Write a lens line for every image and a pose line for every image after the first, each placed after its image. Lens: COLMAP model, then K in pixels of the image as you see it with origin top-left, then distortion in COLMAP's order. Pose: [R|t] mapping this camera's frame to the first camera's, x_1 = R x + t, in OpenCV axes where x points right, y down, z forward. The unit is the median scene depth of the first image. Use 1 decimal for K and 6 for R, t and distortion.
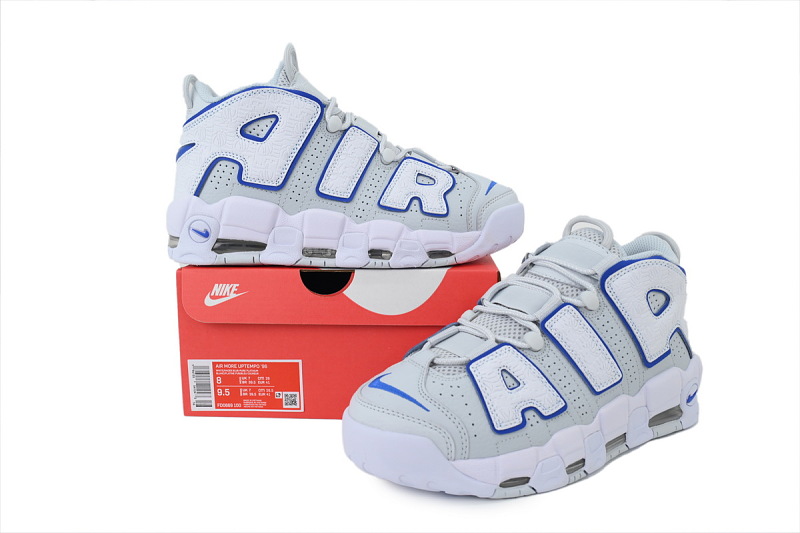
lens RADIAL K [[695.1, 0, 394.0], [0, 695.1, 263.0], [0, 0, 1]] dist [-0.040653, 0.003980]
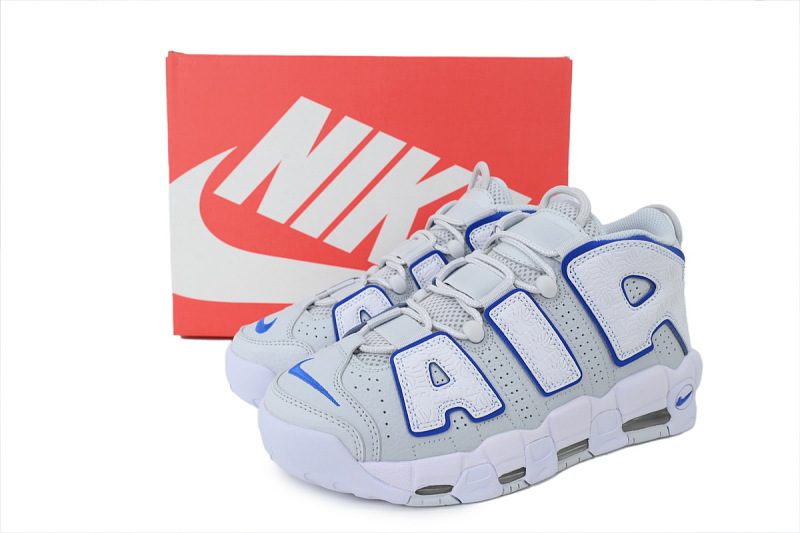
lens RADIAL K [[695.1, 0, 404.1], [0, 695.1, 267.5], [0, 0, 1]] dist [-0.040653, 0.003980]
pose [[0.989568, 0.036703, -0.139312, 0.227749], [-0.025275, 0.996235, 0.082929, -0.037036], [0.141831, -0.078543, 0.986770, 0.126983]]
